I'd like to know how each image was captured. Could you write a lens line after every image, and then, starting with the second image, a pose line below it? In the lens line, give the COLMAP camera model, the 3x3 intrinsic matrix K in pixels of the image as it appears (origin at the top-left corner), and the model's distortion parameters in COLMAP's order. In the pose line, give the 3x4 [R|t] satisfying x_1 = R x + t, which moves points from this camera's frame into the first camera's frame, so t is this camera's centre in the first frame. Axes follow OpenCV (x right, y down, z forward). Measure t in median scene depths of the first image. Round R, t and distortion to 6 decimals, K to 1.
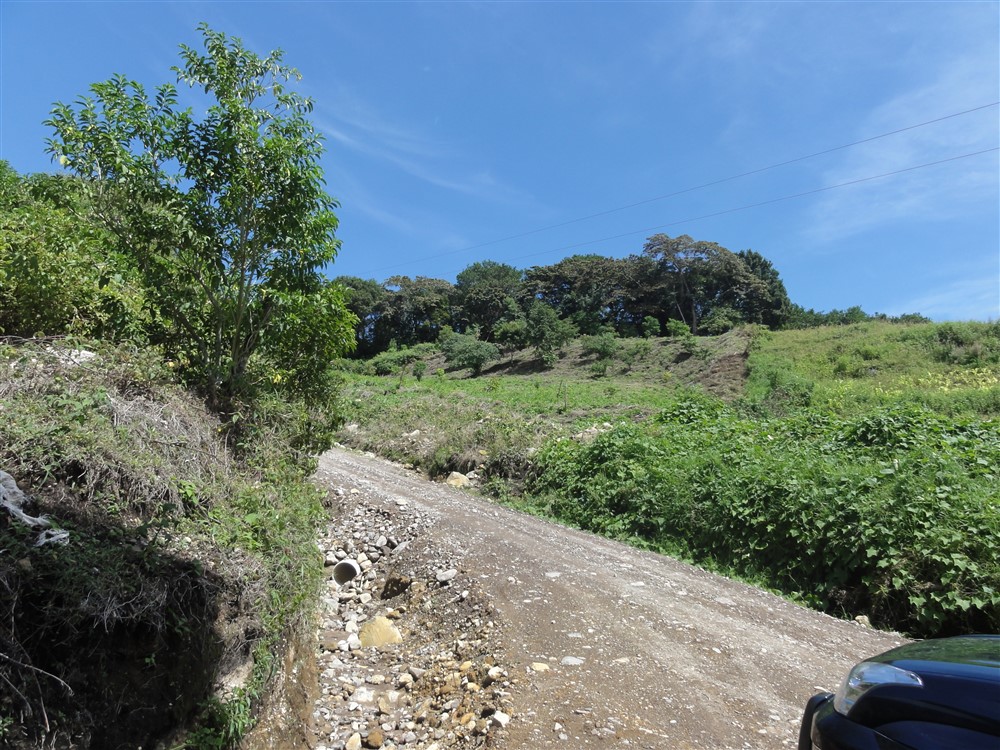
lens RADIAL K [[712.4, 0, 500.0], [0, 712.4, 375.0], [0, 0, 1]] dist [0.000913, 0.001943]
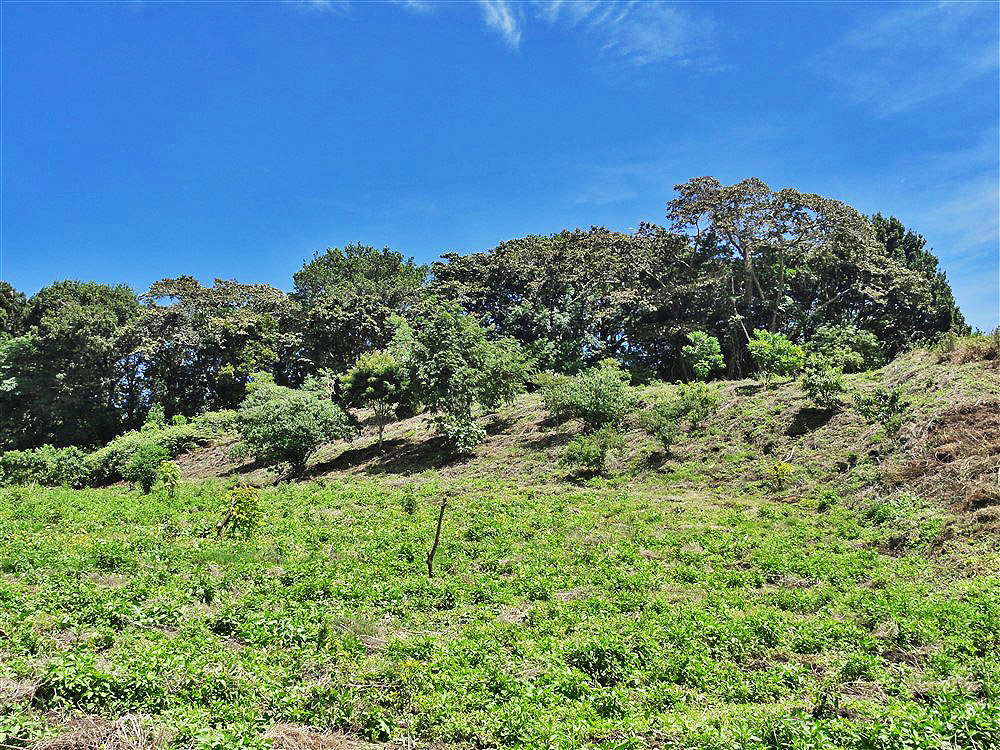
lens RADIAL K [[1059.1, 0, 500.0], [0, 1059.1, 375.0], [0, 0, 1]] dist [-0.006857, 0.001838]
pose [[0.997892, -0.011064, 0.063946, 0.039979], [0.016960, 0.995578, -0.092394, -0.000035], [-0.062641, 0.093284, 0.993667, 0.306600]]
